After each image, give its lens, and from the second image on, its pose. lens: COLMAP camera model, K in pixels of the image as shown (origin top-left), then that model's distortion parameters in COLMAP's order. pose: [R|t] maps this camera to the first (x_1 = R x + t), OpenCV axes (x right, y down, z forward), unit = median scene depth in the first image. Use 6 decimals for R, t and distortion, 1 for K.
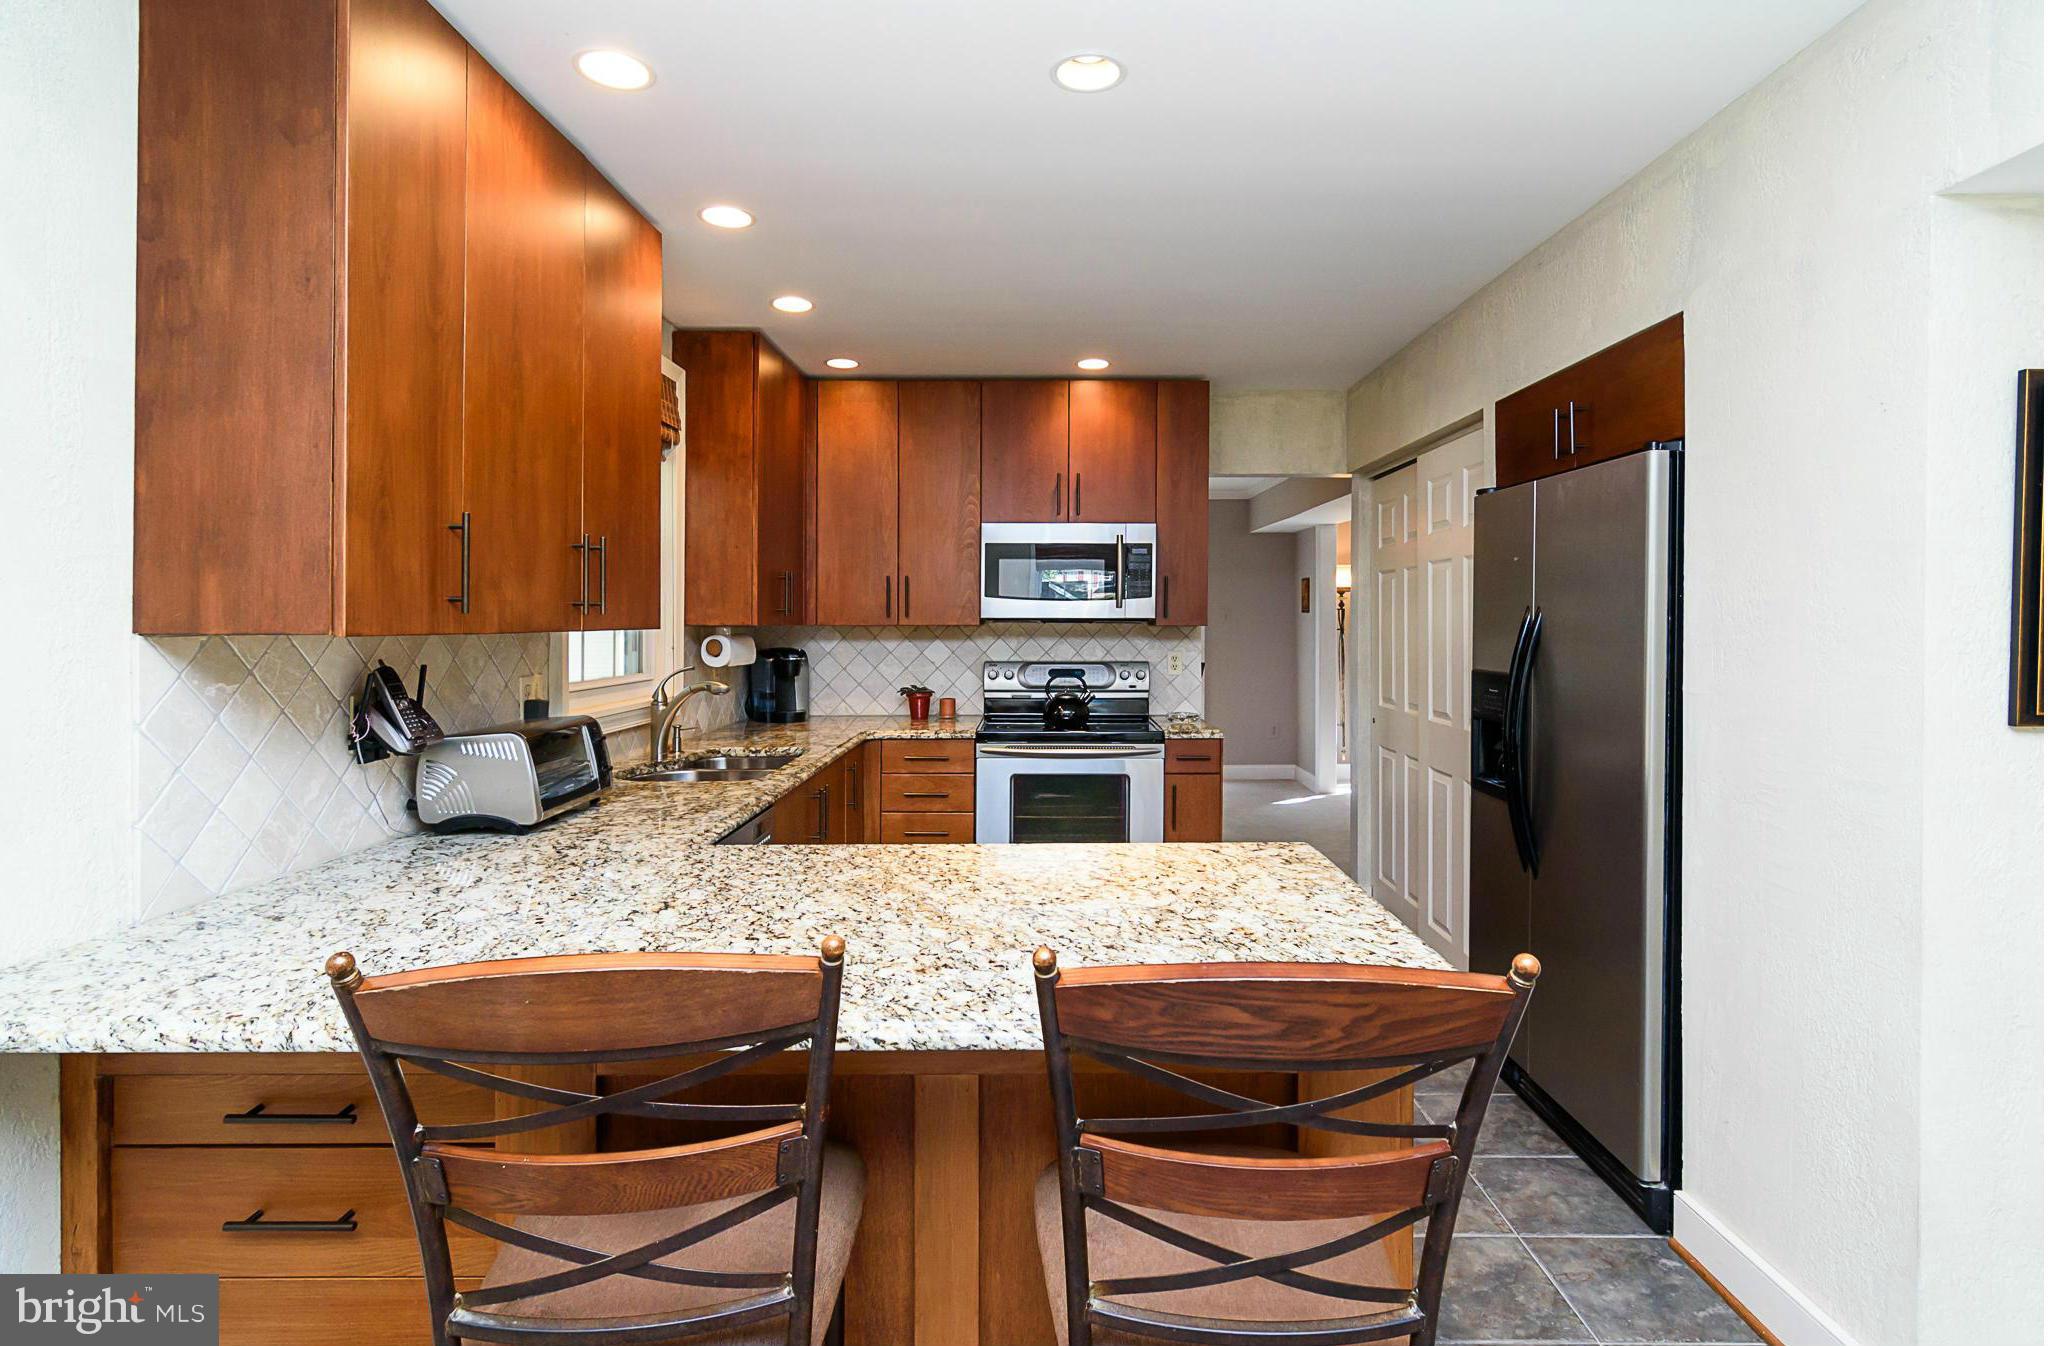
lens RADIAL K [[1001.0, 0, 1050.2], [0, 1001.0, 625.6], [0, 0, 1]] dist [-0.006780, 0.000385]
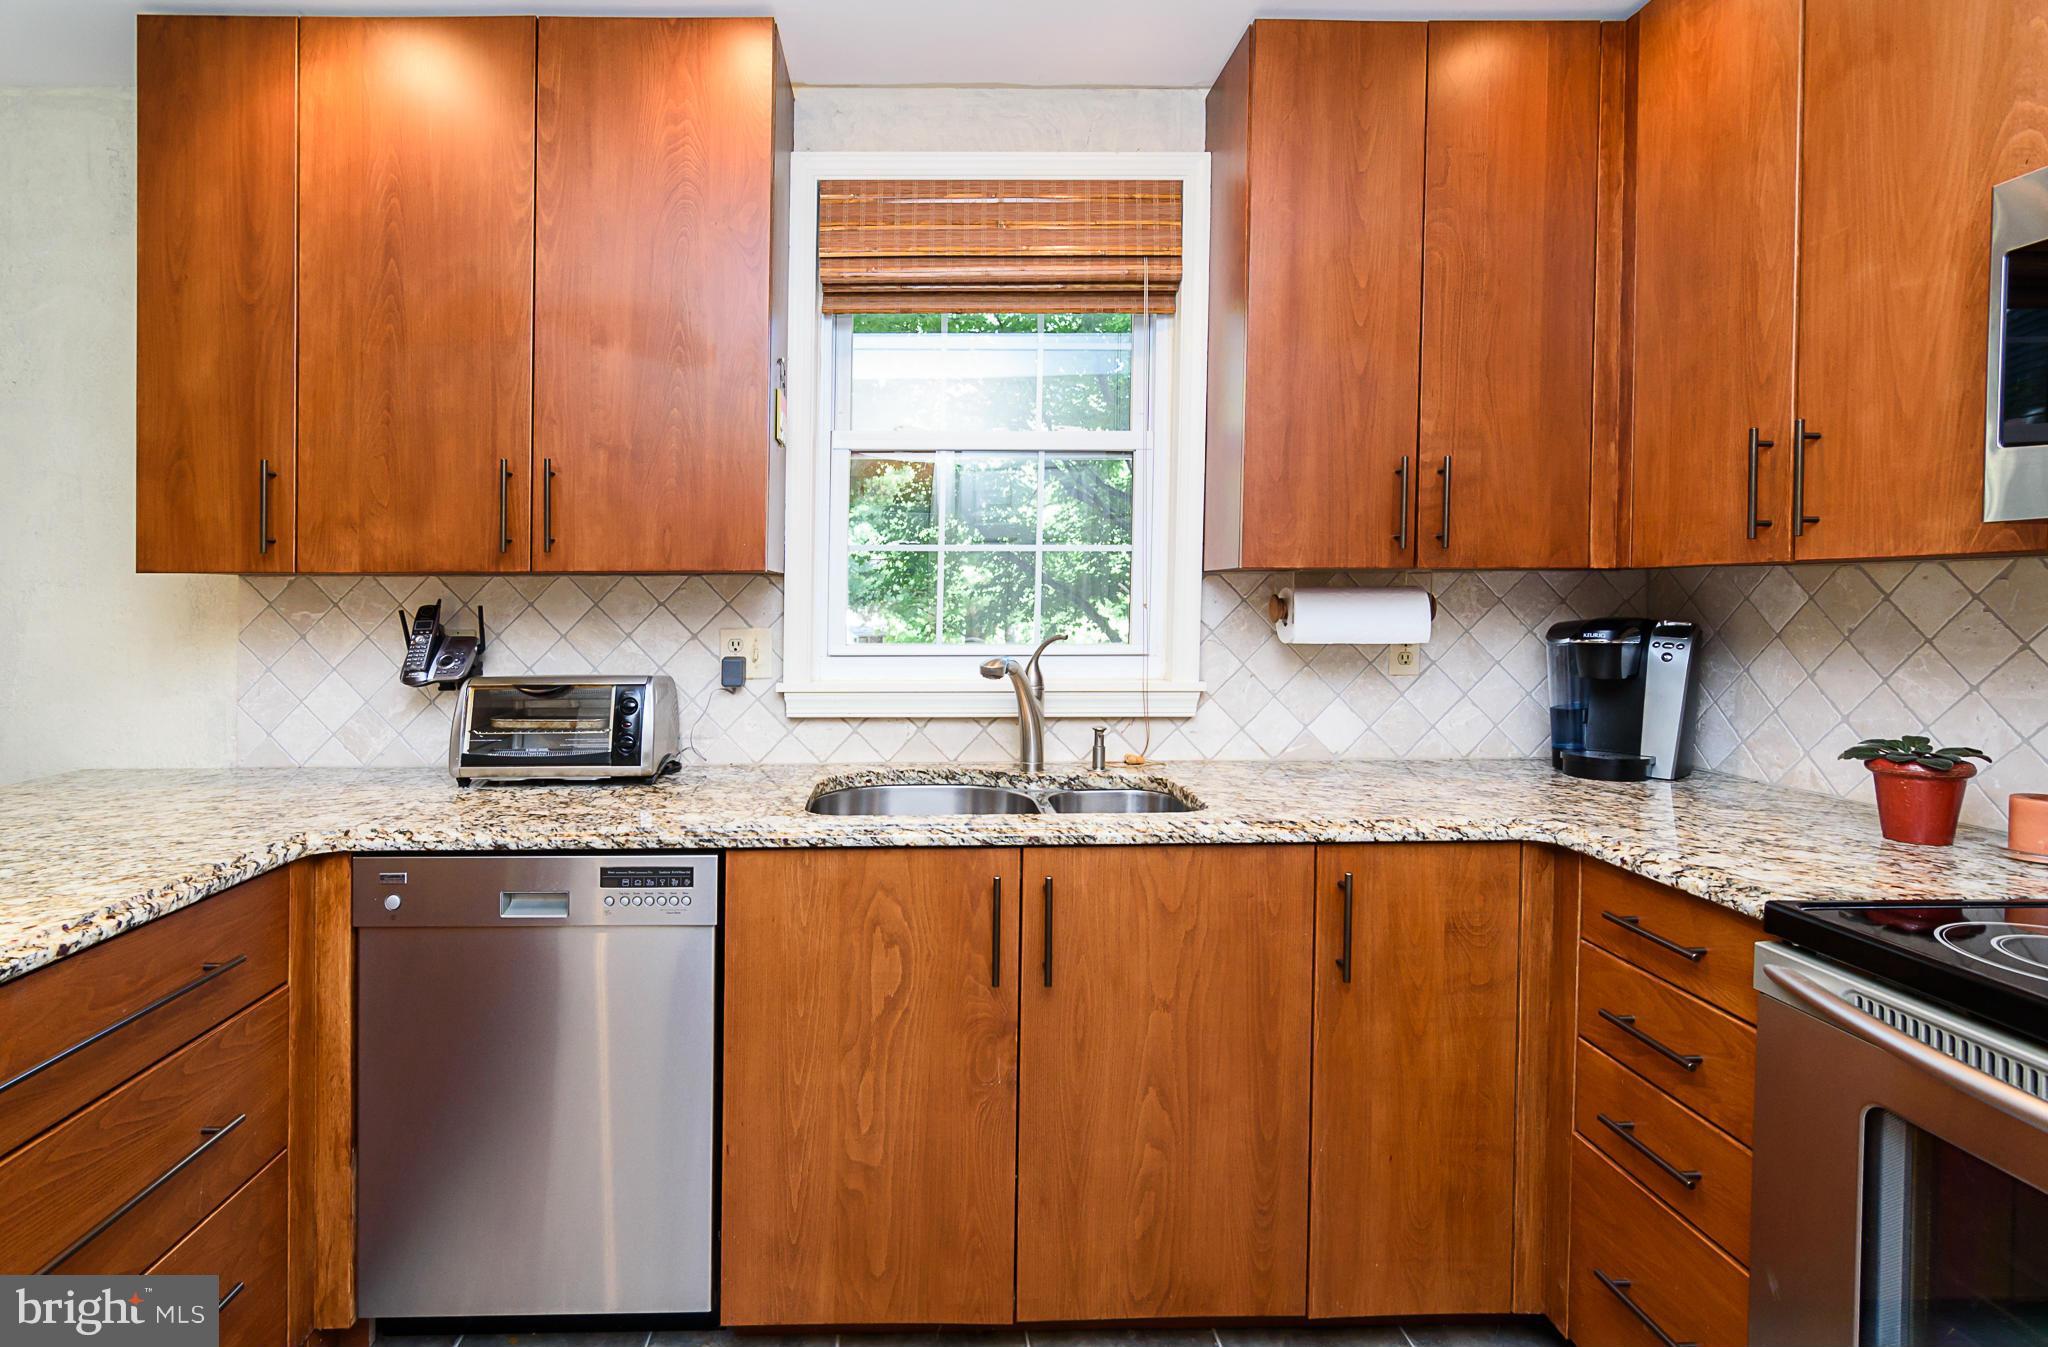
lens RADIAL K [[1001.0, 0, 911.4], [0, 1001.0, 608.9], [0, 0, 1]] dist [-0.006780, 0.000385]
pose [[0.011609, 0.011884, -0.999862, 0.203564], [-0.002173, 0.999927, 0.011859, 0.013620], [0.999930, 0.002035, 0.011634, 0.678004]]
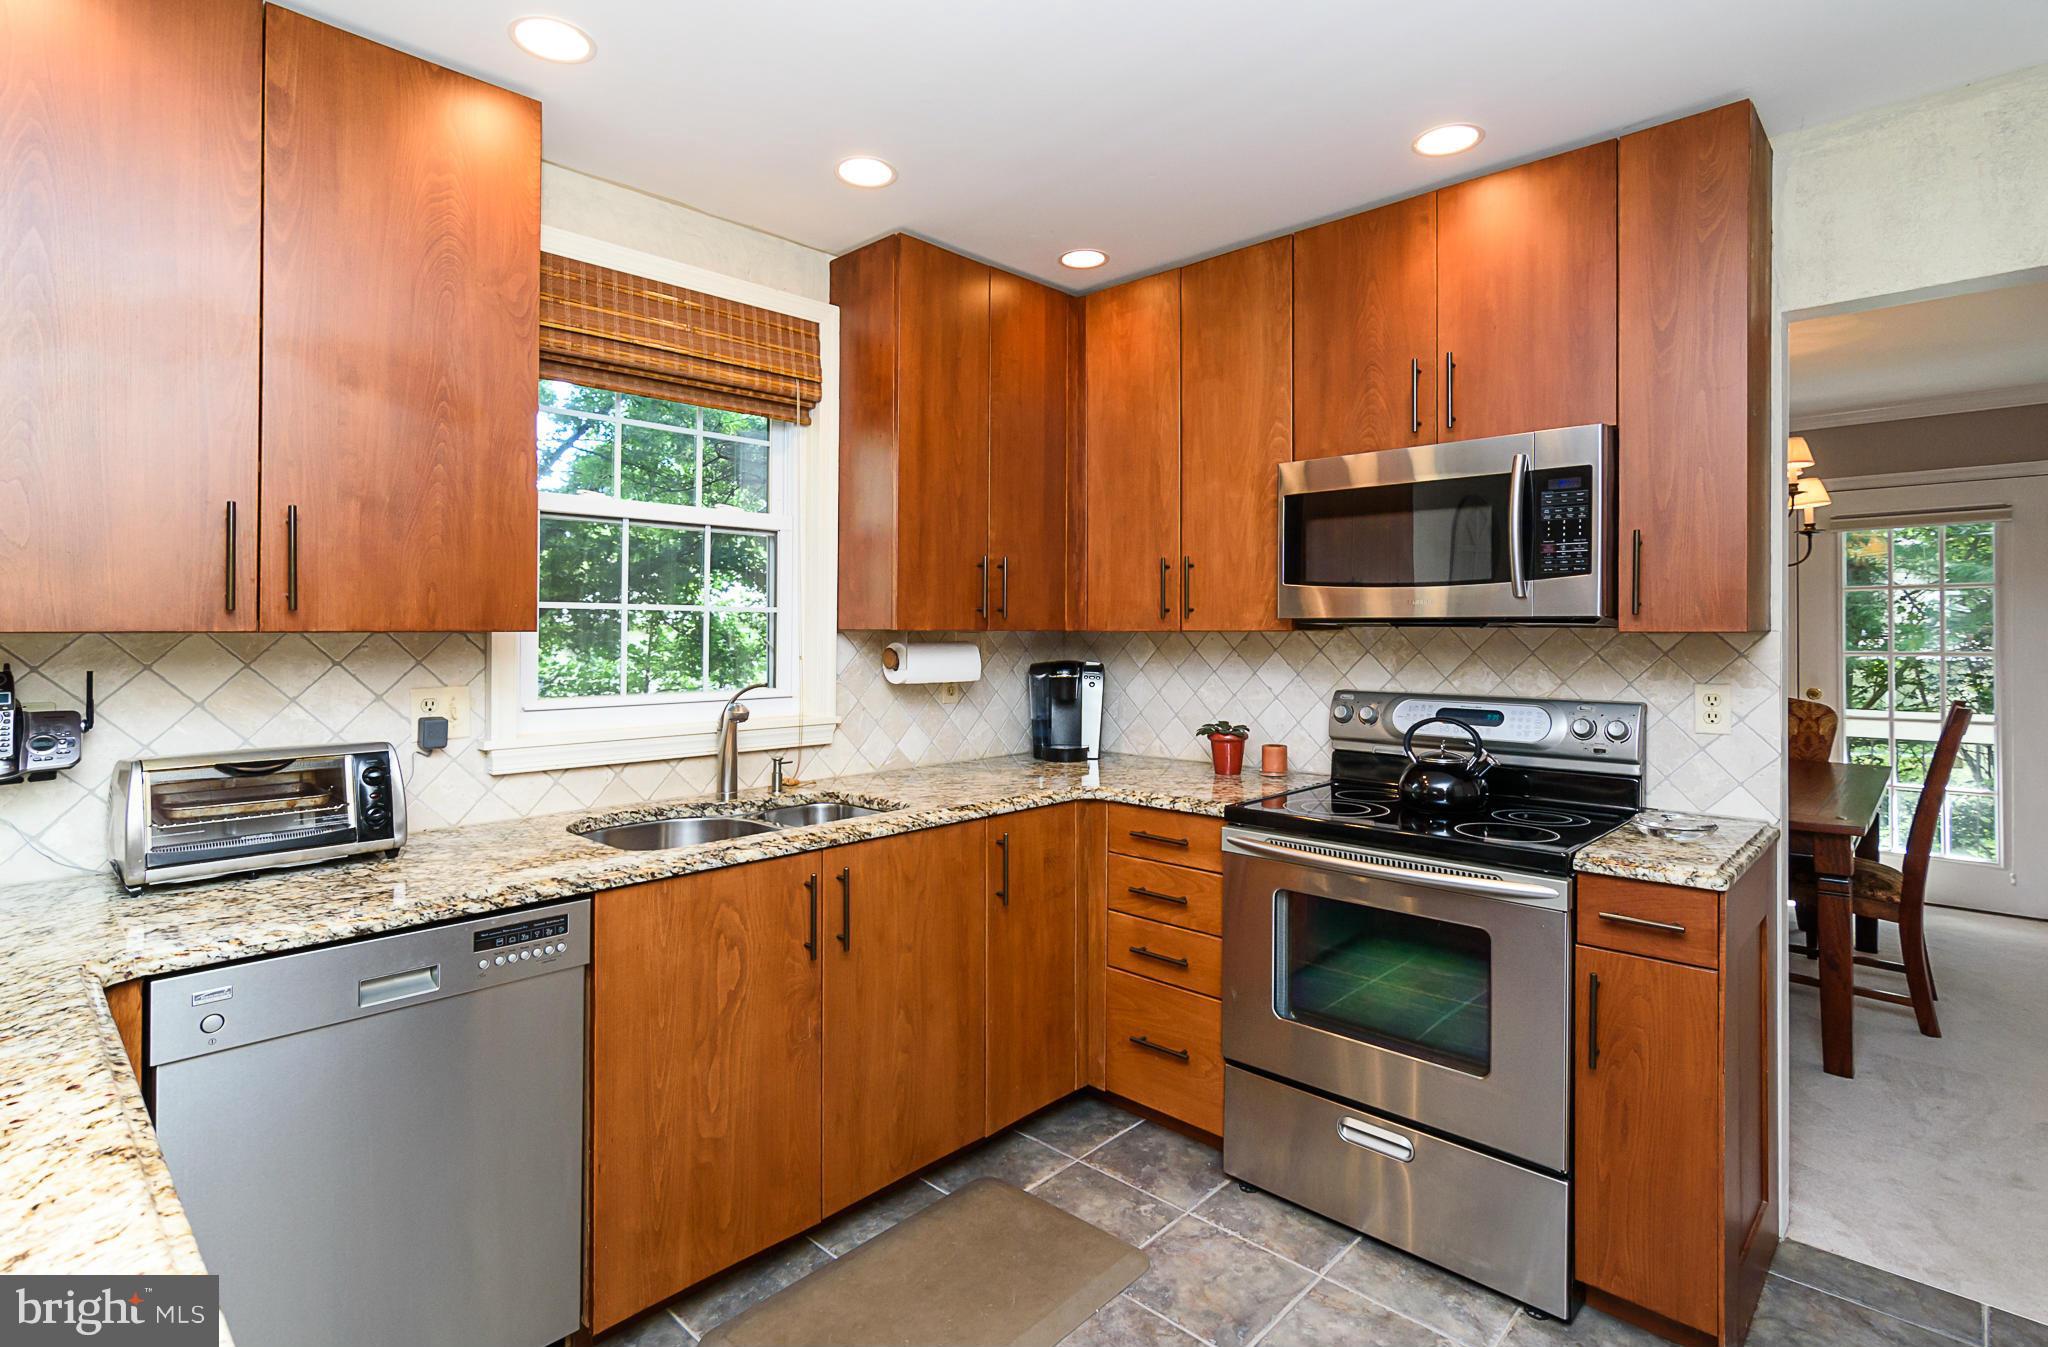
lens RADIAL K [[1001.0, 0, 995.8], [0, 1001.0, 622.7], [0, 0, 1]] dist [-0.006780, 0.000385]
pose [[0.710184, -0.004485, -0.704002, 0.232971], [-0.004148, 0.999936, -0.010554, 0.001928], [0.704004, 0.010416, 0.710119, 0.436234]]
